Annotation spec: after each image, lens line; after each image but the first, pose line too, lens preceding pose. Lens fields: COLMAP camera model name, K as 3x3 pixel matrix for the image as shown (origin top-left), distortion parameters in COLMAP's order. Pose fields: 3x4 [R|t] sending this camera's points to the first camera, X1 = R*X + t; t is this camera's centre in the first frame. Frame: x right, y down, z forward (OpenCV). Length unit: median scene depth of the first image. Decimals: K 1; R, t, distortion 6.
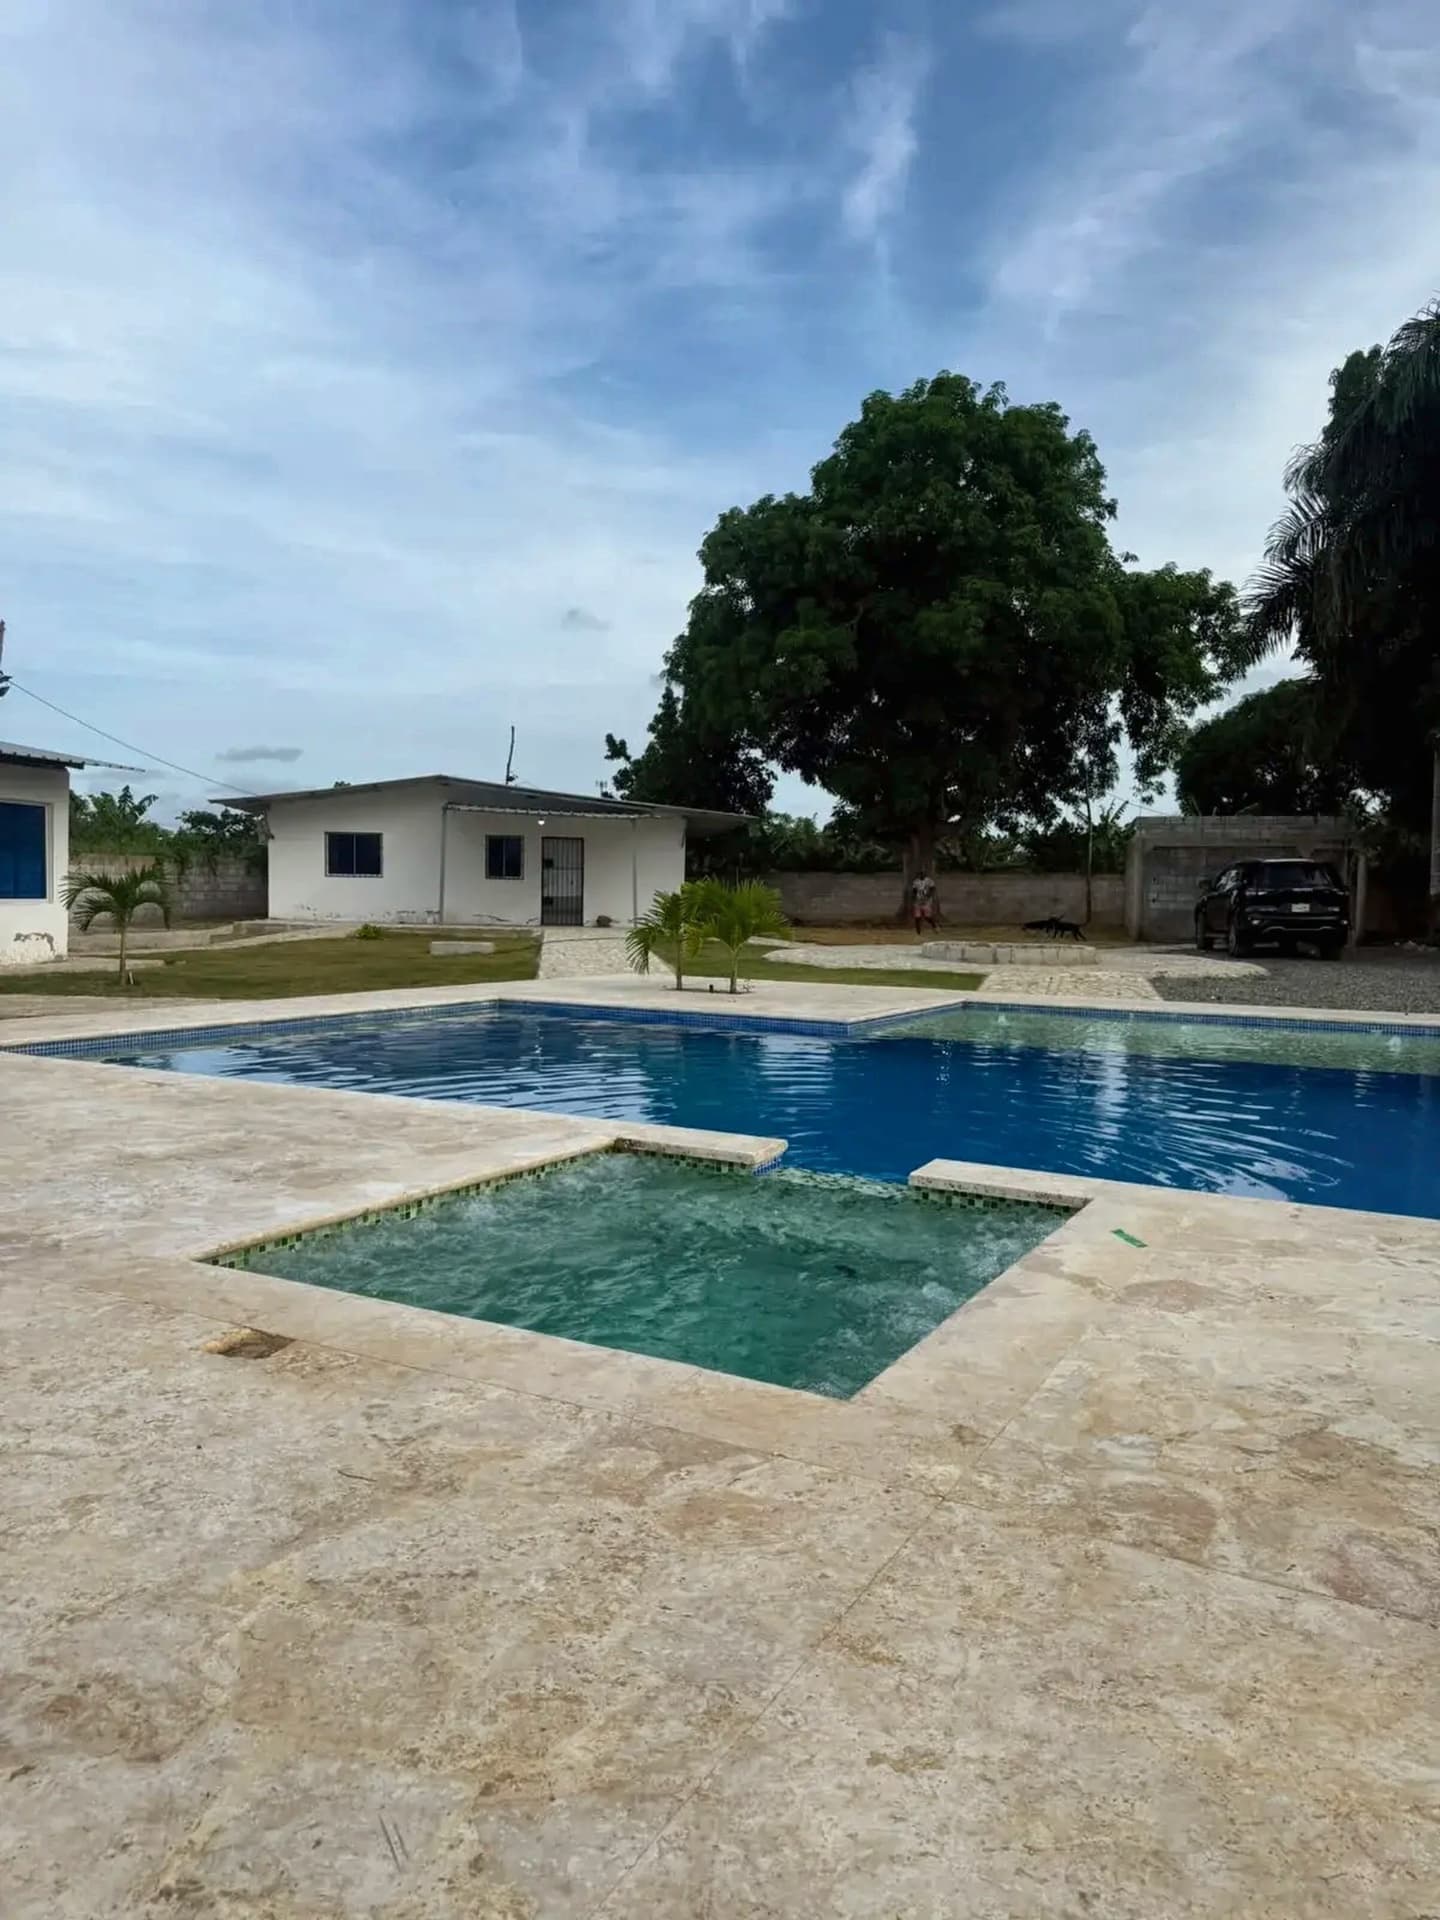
lens RADIAL K [[1447.9, 0, 723.9], [0, 1447.9, 964.0], [0, 0, 1]] dist [0.103394, -0.067078]
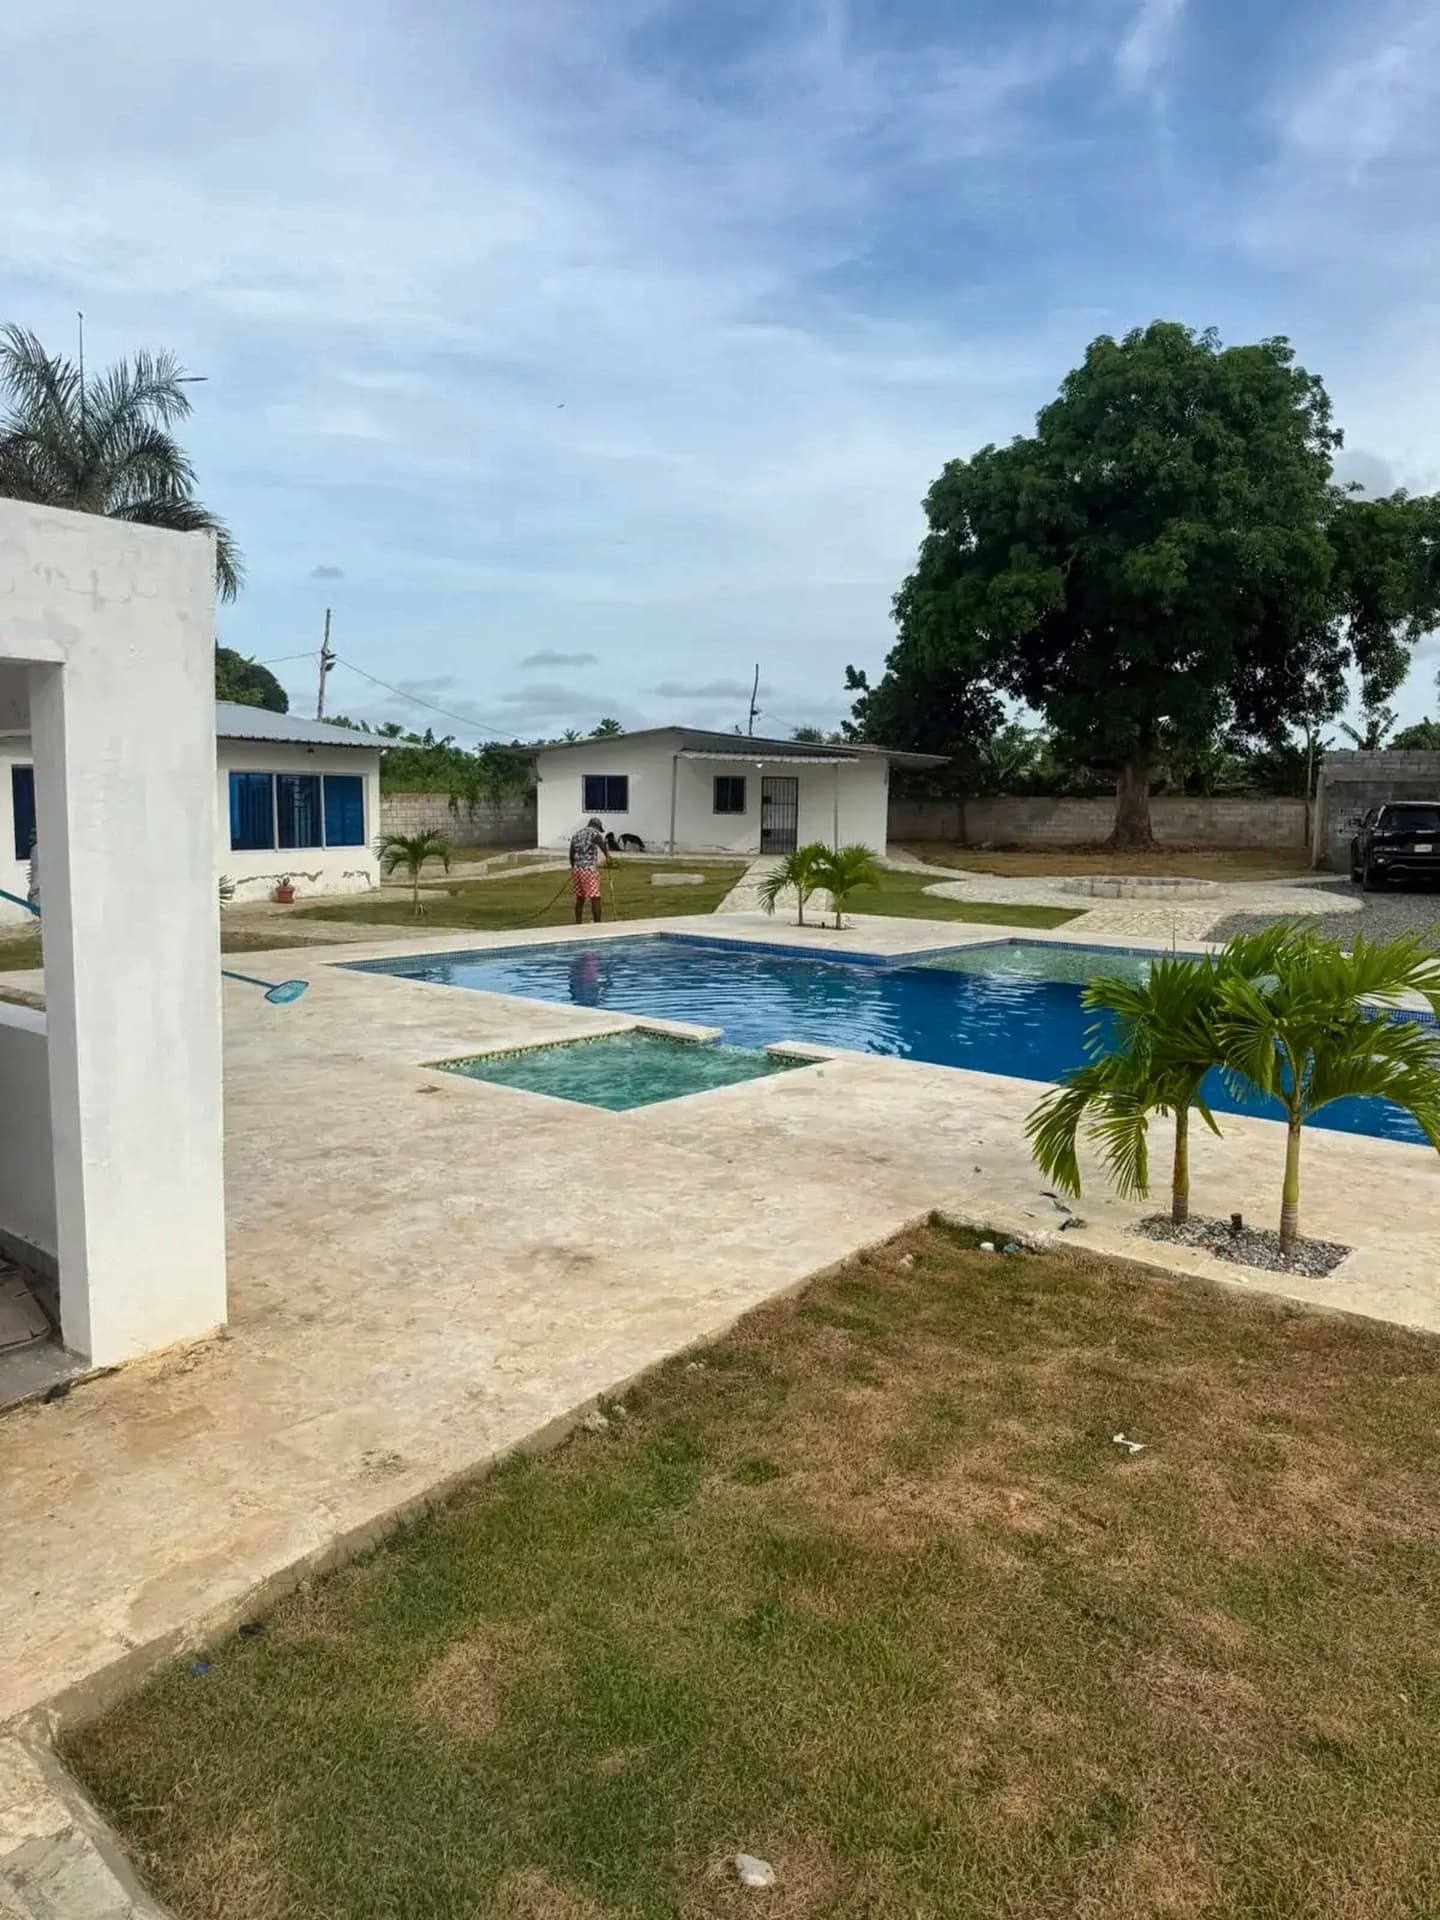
lens RADIAL K [[1447.9, 0, 711.9], [0, 1447.9, 955.0], [0, 0, 1]] dist [0.103394, -0.067078]
pose [[0.979786, 0.019801, -0.199064, 0.055869], [-0.008103, 0.998201, 0.059409, -0.011967], [0.199882, -0.056595, 0.978184, -0.116395]]
